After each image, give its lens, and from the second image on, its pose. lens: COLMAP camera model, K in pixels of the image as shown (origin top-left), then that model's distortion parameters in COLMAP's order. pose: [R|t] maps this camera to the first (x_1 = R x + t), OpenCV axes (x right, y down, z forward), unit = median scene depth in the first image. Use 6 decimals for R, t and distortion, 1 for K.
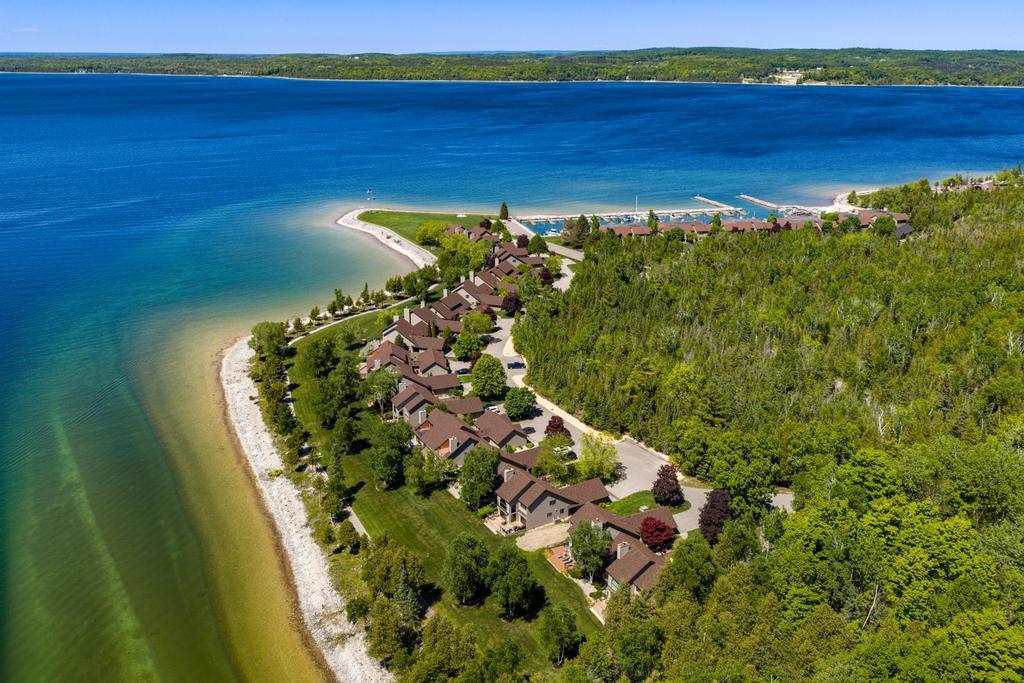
lens RADIAL K [[848.2, 0, 512.1], [0, 848.2, 343.6], [0, 0, 1]] dist [0.014950, -0.030744]
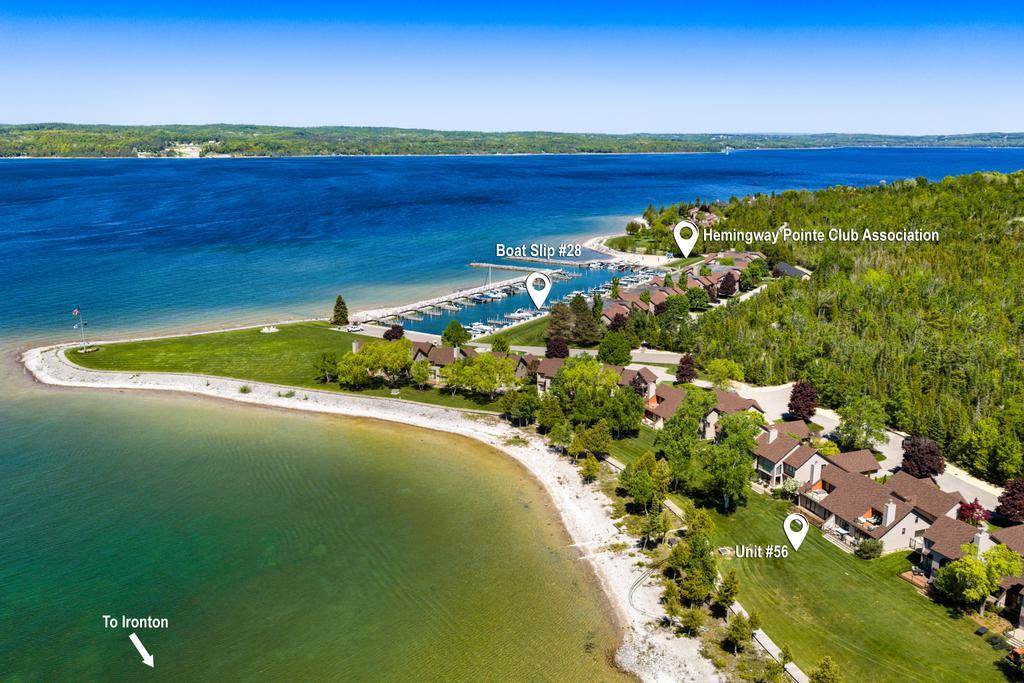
lens RADIAL K [[848.2, 0, 512.4], [0, 848.2, 344.3], [0, 0, 1]] dist [0.014950, -0.030744]
pose [[0.741475, -0.161989, 0.651133, -0.058387], [0.218136, 0.975902, -0.005617, -0.019064], [-0.634532, 0.146200, 0.758943, 0.086394]]
